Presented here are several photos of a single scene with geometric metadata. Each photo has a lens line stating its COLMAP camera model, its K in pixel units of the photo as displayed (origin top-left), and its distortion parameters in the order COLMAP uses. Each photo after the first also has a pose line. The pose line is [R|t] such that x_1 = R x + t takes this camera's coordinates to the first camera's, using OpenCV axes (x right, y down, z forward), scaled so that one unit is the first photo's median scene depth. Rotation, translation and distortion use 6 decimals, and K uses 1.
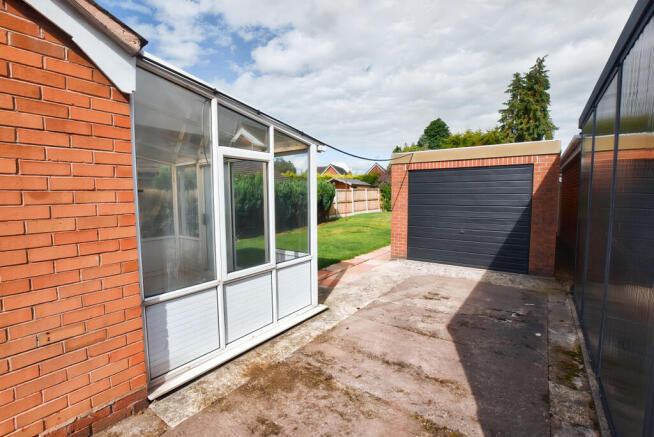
lens RADIAL K [[291.6, 0, 327.0], [0, 291.6, 218.5], [0, 0, 1]] dist [-0.029905, 0.000631]
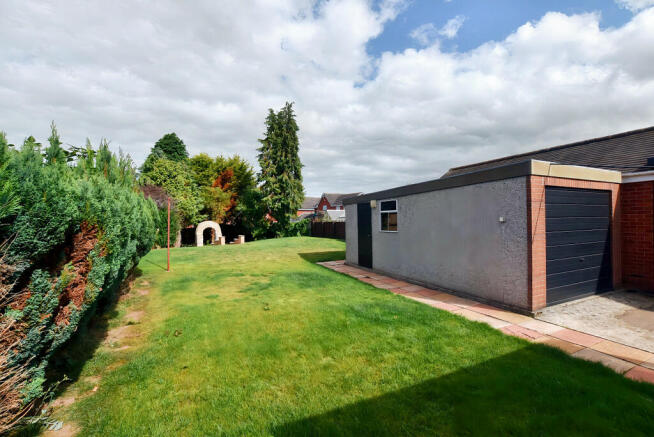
lens RADIAL K [[291.6, 0, 327.0], [0, 291.6, 218.5], [0, 0, 1]] dist [-0.029905, 0.000631]
pose [[0.494215, 0.009557, 0.869287, -0.174368], [0.076791, 0.995551, -0.054603, -0.024439], [-0.865941, 0.093739, 0.491282, 0.321003]]
